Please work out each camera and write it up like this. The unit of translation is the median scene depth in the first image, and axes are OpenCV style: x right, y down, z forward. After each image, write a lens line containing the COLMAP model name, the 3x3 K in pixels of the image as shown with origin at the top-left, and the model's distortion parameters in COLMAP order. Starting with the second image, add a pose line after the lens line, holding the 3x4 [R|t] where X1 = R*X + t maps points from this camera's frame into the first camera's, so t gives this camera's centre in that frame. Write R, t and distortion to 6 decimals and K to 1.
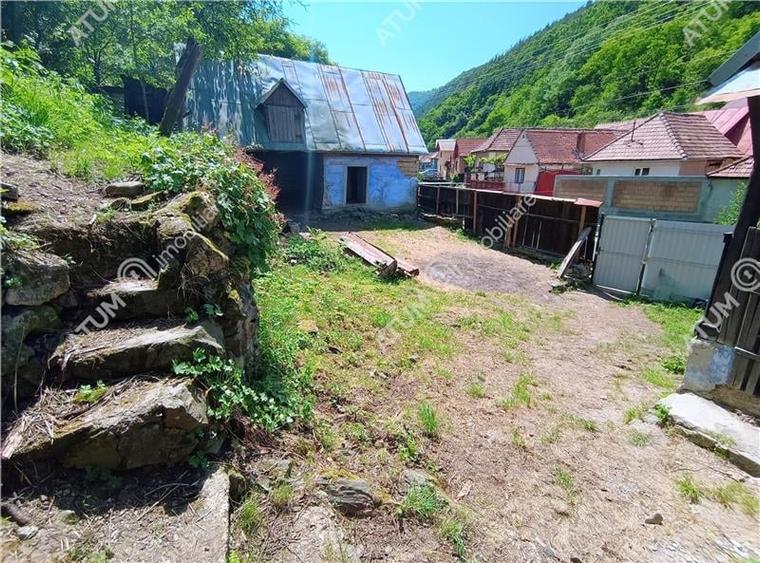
lens RADIAL K [[351.1, 0, 385.7], [0, 351.1, 278.9], [0, 0, 1]] dist [-0.004294, 0.000090]
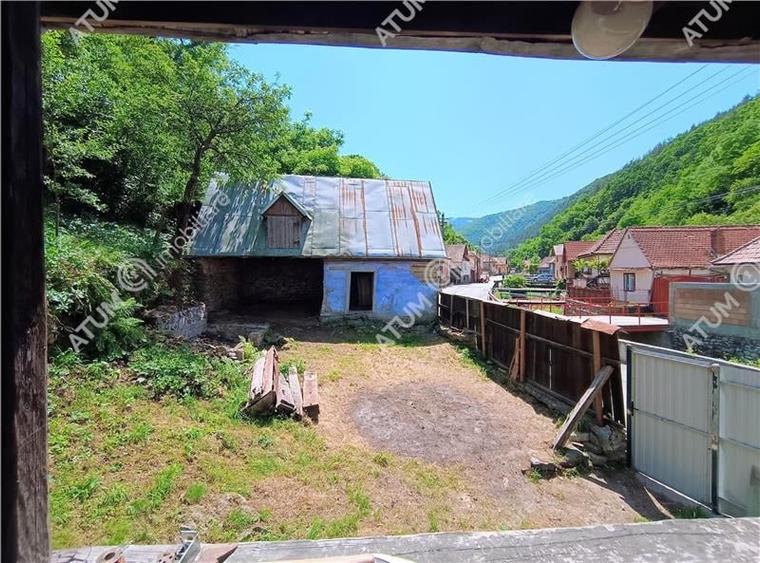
lens RADIAL K [[351.1, 0, 385.7], [0, 351.1, 278.9], [0, 0, 1]] dist [-0.004294, 0.000090]
pose [[0.938754, 0.006308, -0.344531, 0.287296], [-0.104240, 0.958186, -0.266483, -0.060578], [0.328444, 0.286076, 0.900158, 0.188851]]
